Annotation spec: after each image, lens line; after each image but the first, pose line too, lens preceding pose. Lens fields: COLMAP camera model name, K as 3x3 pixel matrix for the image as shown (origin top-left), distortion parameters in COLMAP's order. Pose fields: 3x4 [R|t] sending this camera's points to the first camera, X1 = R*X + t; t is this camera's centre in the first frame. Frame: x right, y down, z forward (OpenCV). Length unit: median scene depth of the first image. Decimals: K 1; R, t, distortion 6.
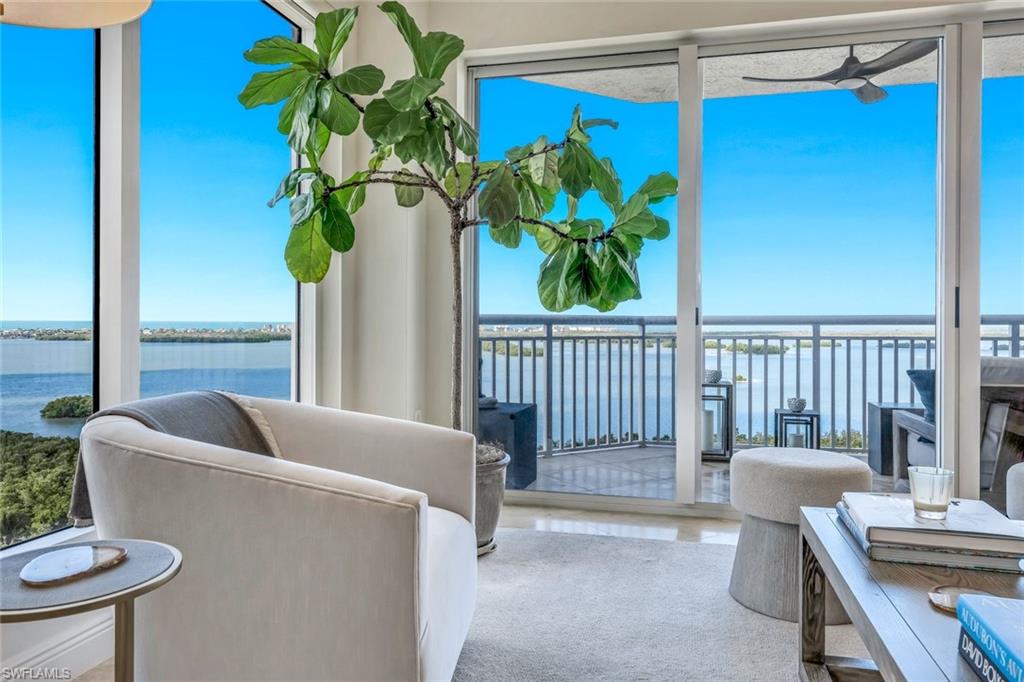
lens RADIAL K [[706.8, 0, 505.7], [0, 706.8, 330.8], [0, 0, 1]] dist [0.019312, 0.000584]
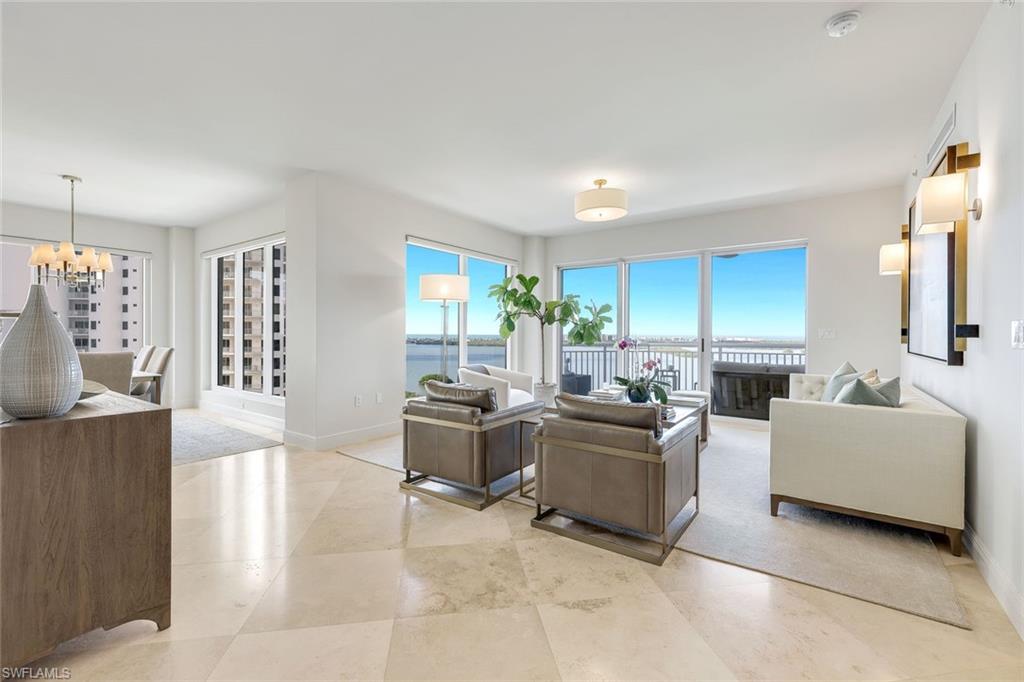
lens RADIAL K [[450.4, 0, 524.9], [0, 450.4, 329.7], [0, 0, 1]] dist [0.001206, 0.000944]
pose [[0.940640, -0.004037, -0.339381, 0.612467], [-0.003993, 0.999728, -0.022957, -0.056205], [0.339381, 0.022949, 0.940369, -1.189731]]
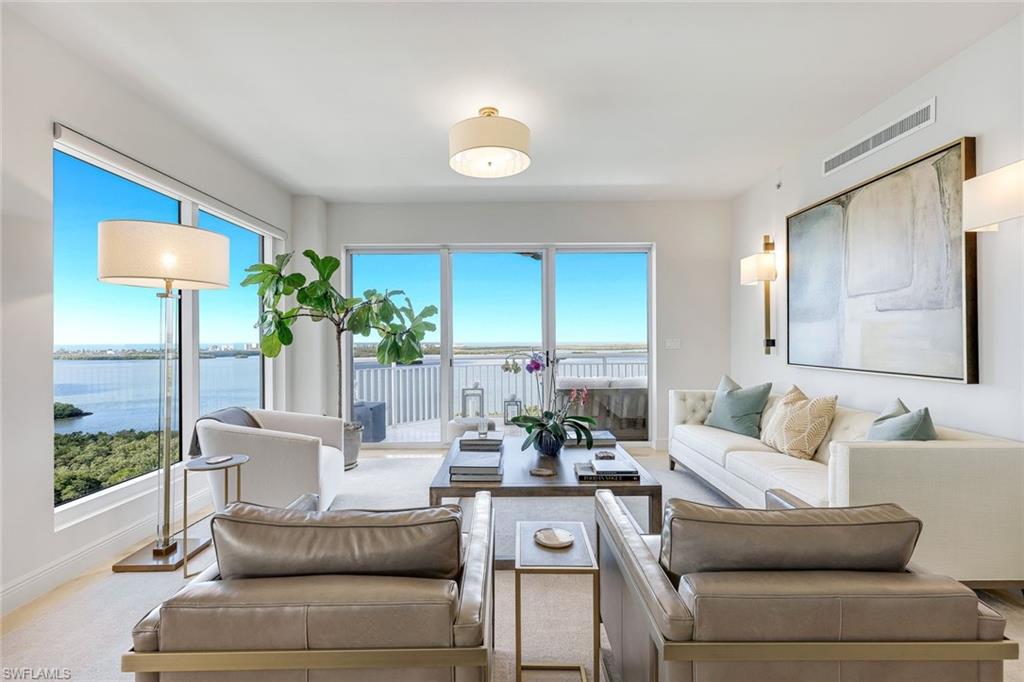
lens RADIAL K [[450.4, 0, 512.7], [0, 450.4, 339.2], [0, 0, 1]] dist [0.001206, 0.000944]
pose [[0.966067, -0.006576, 0.258206, 0.099320], [0.011330, 0.999793, -0.016927, -0.084790], [-0.258041, 0.019278, 0.965942, -0.586896]]
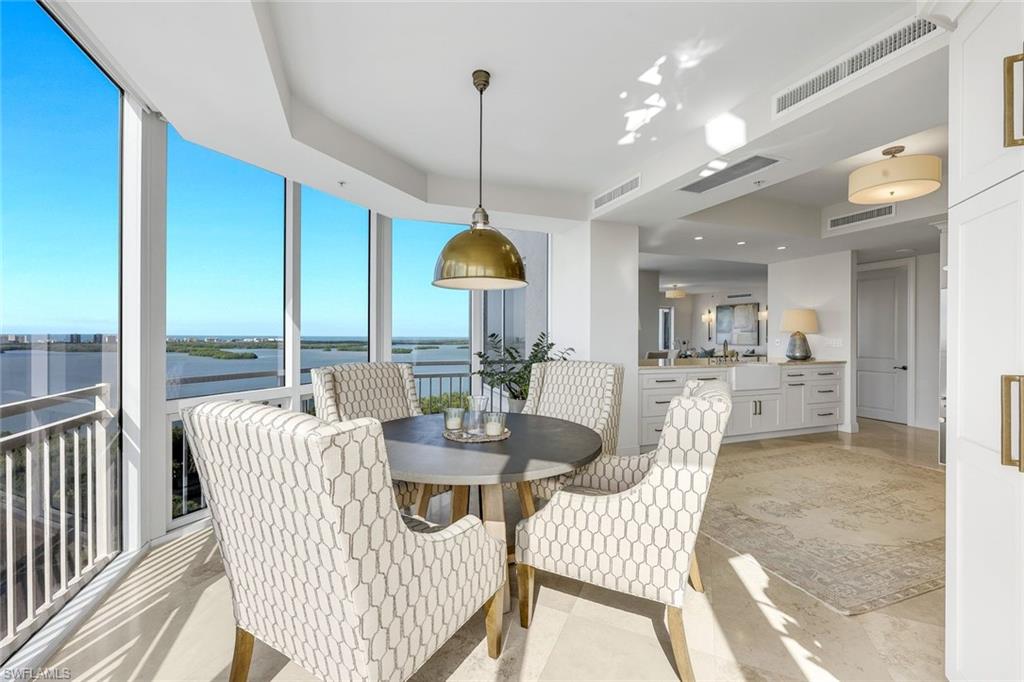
lens RADIAL K [[414.1, 0, 509.9], [0, 414.1, 334.3], [0, 0, 1]] dist [-0.002295, 0.000858]
pose [[0.817403, 0.000213, 0.576066, -3.498076], [0.008050, 0.999898, -0.011791, -0.095111], [-0.576010, 0.014275, 0.817318, -2.054689]]
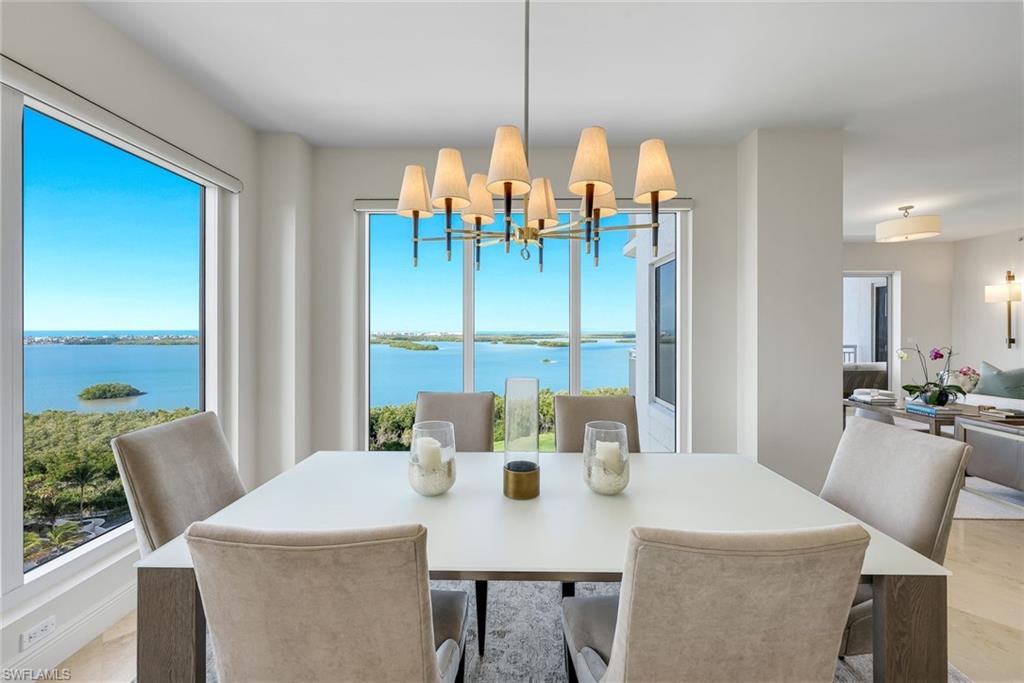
lens RADIAL K [[414.1, 0, 511.9], [0, 414.1, 328.6], [0, 0, 1]] dist [-0.002295, 0.000858]
pose [[0.970297, -0.004248, 0.241880, -1.598790], [0.007851, 0.999872, -0.013935, -0.138526], [-0.241789, 0.015421, 0.970206, -0.783898]]
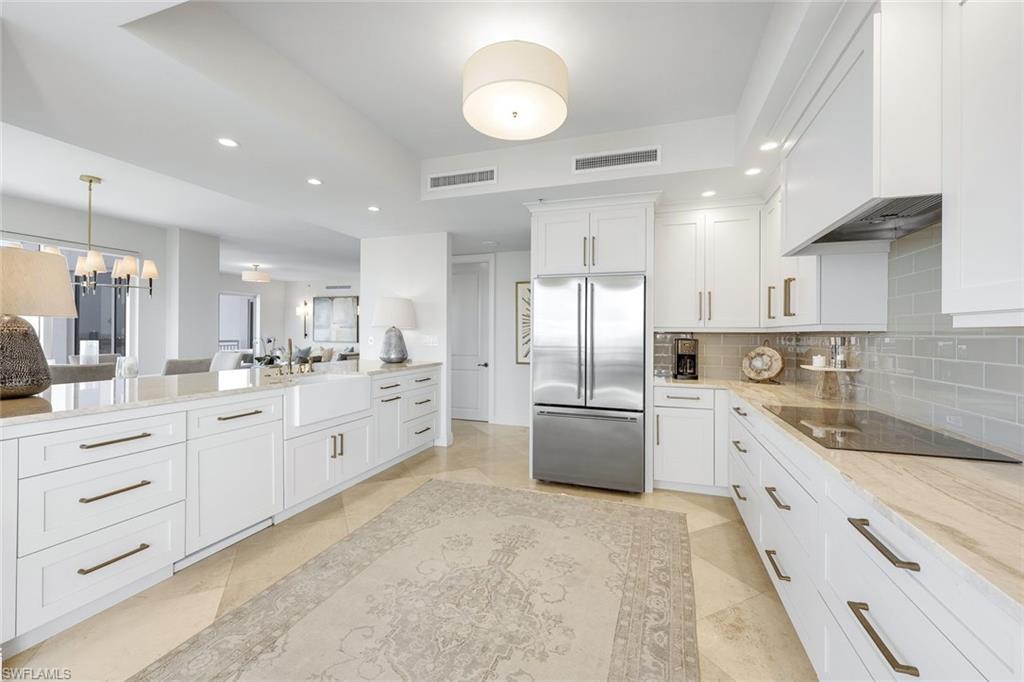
lens RADIAL K [[414.1, 0, 520.7], [0, 414.1, 332.8], [0, 0, 1]] dist [-0.002295, 0.000858]
pose [[0.055507, -0.003703, 0.998451, -2.769456], [0.010413, 0.999941, 0.003130, -0.098340], [-0.998404, 0.010223, 0.055542, -1.798239]]
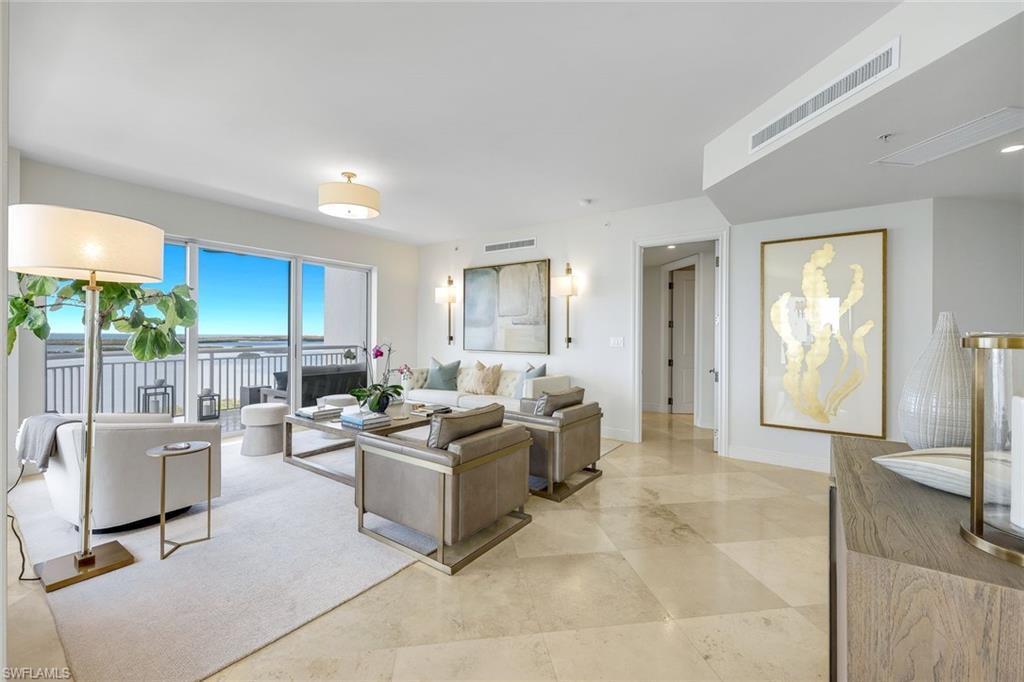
lens RADIAL K [[414.1, 0, 516.7], [0, 414.1, 336.0], [0, 0, 1]] dist [-0.002295, 0.000858]
pose [[0.352710, -0.004608, 0.935721, -0.750671], [0.008828, 0.999960, 0.001597, -0.100485], [-0.935691, 0.007697, 0.352737, -0.559692]]
